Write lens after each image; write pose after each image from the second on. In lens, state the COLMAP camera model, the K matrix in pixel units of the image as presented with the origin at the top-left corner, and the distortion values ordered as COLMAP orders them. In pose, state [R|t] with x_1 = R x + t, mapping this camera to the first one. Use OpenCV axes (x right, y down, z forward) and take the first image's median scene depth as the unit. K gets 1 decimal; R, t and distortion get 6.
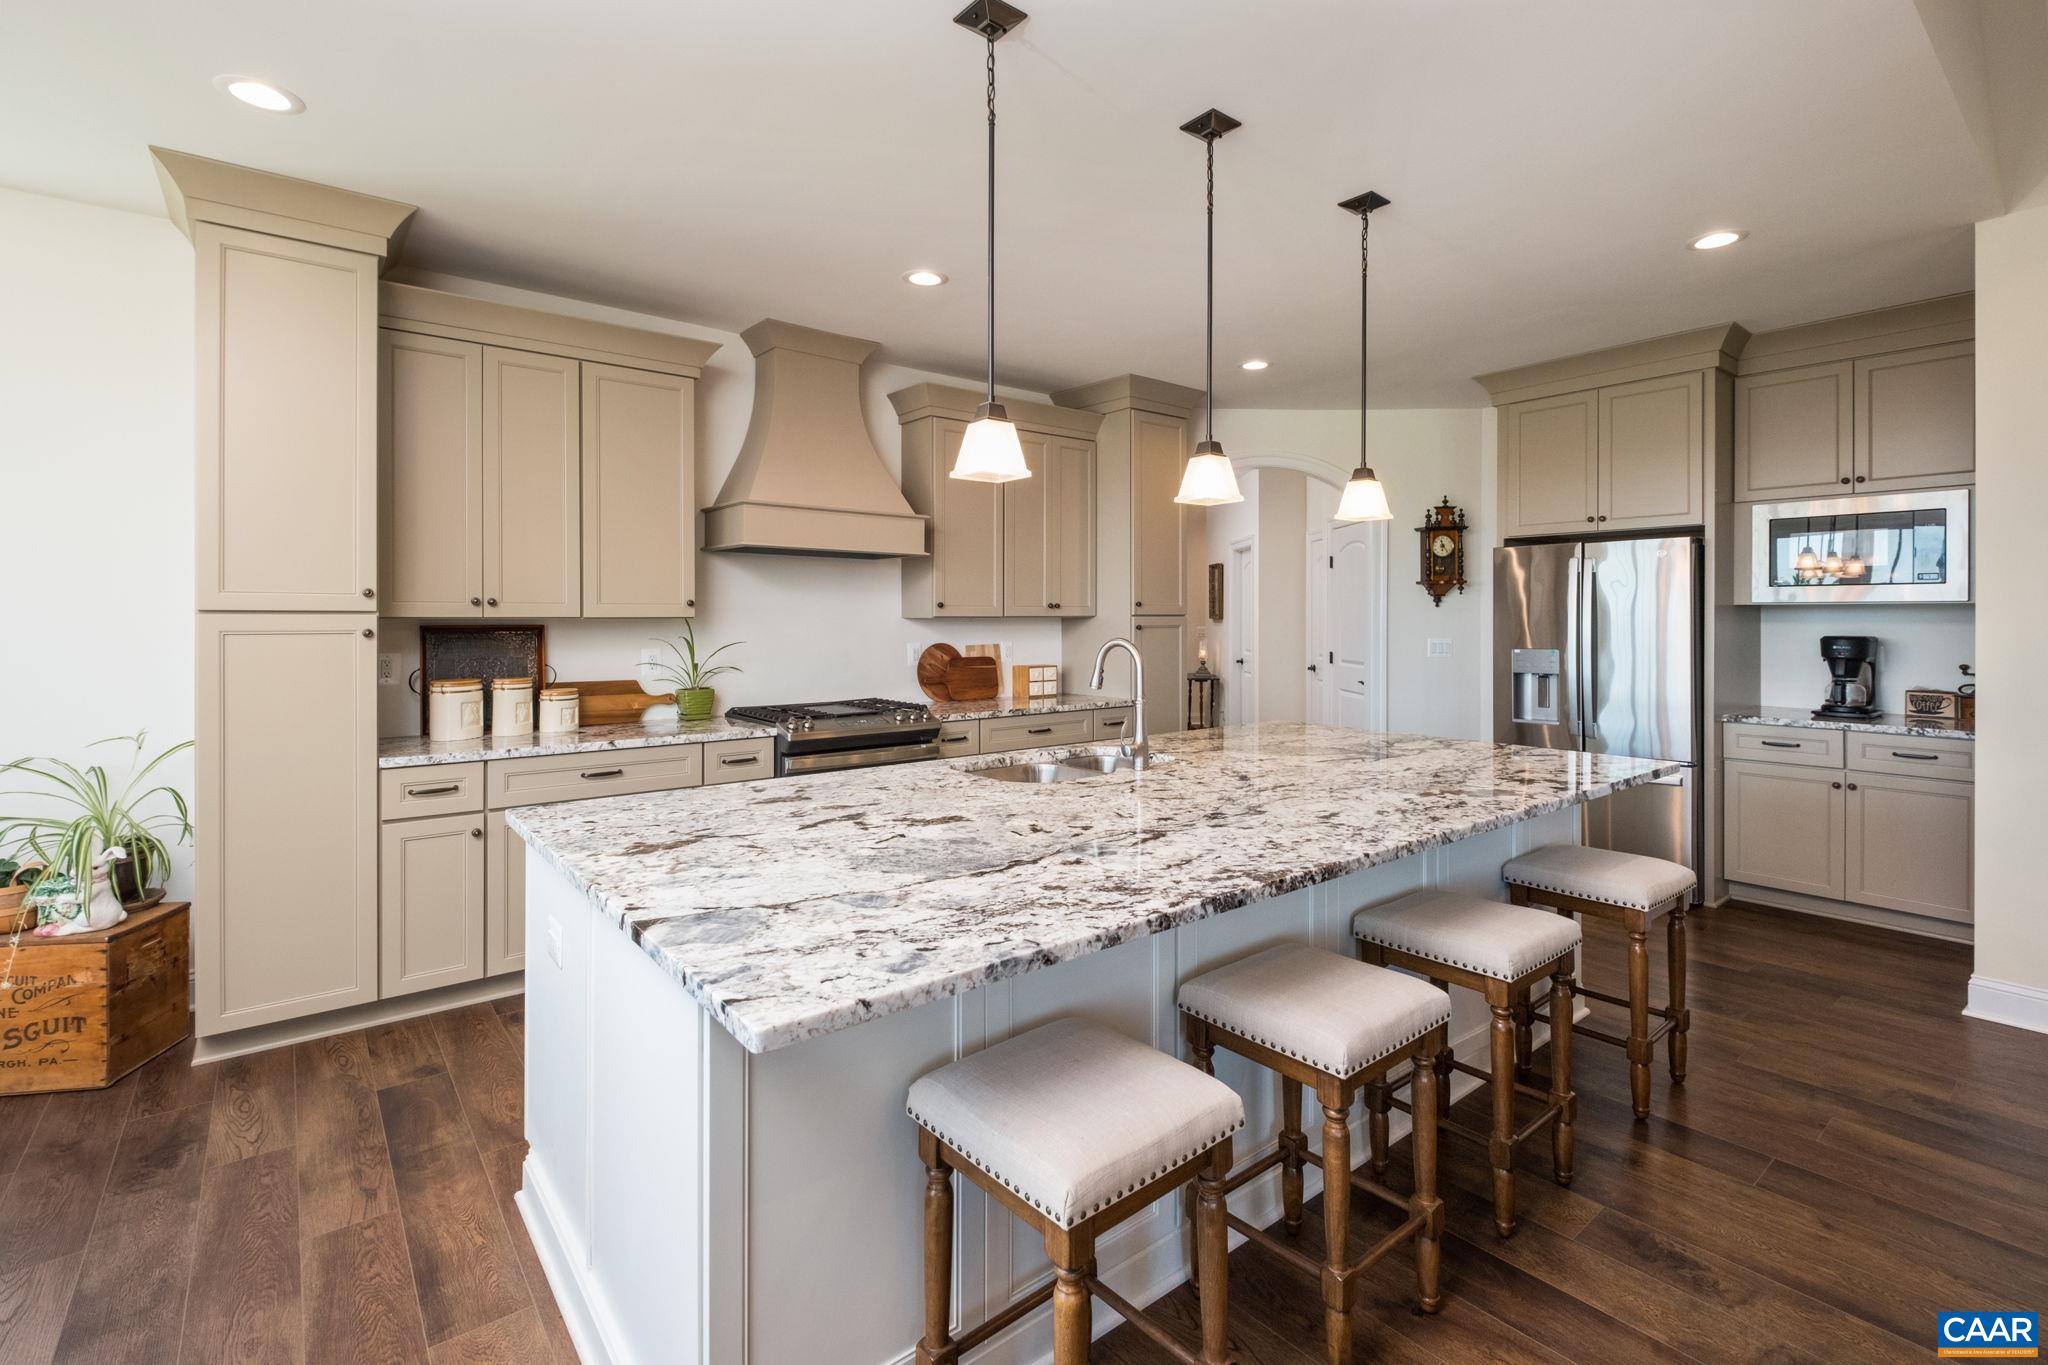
lens RADIAL K [[909.8, 0, 992.9], [0, 909.8, 622.7], [0, 0, 1]] dist [-0.033271, -0.001214]
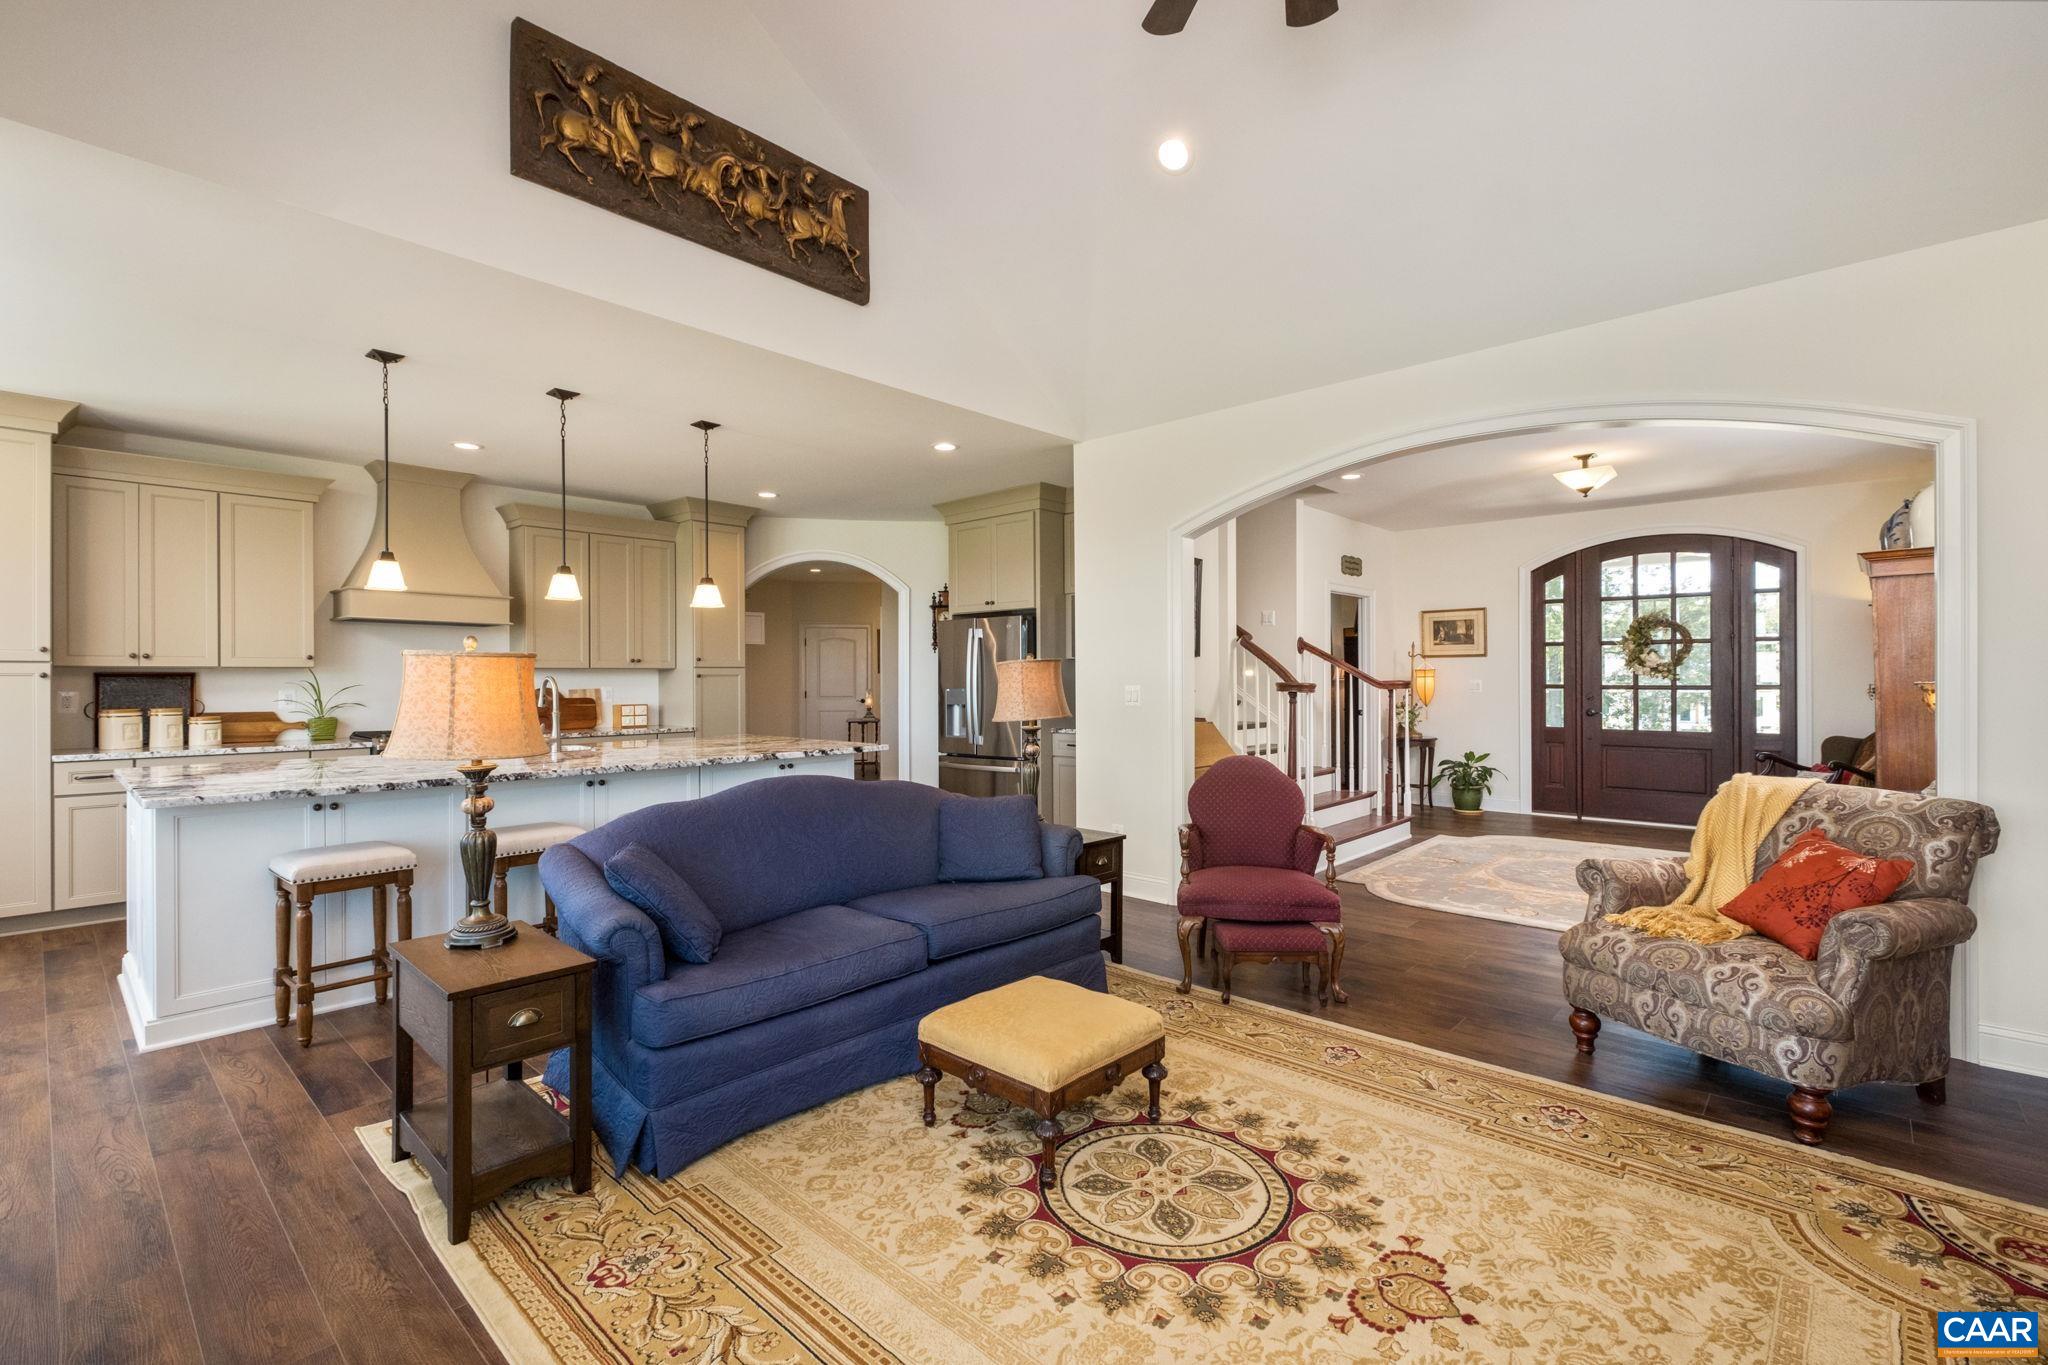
lens RADIAL K [[909.8, 0, 1066.1], [0, 909.8, 682.5], [0, 0, 1]] dist [-0.033271, -0.001214]
pose [[0.979558, -0.005334, 0.201093, 0.638410], [0.006242, 0.999973, -0.003880, 0.035769], [-0.201067, 0.005056, 0.979564, -0.717979]]
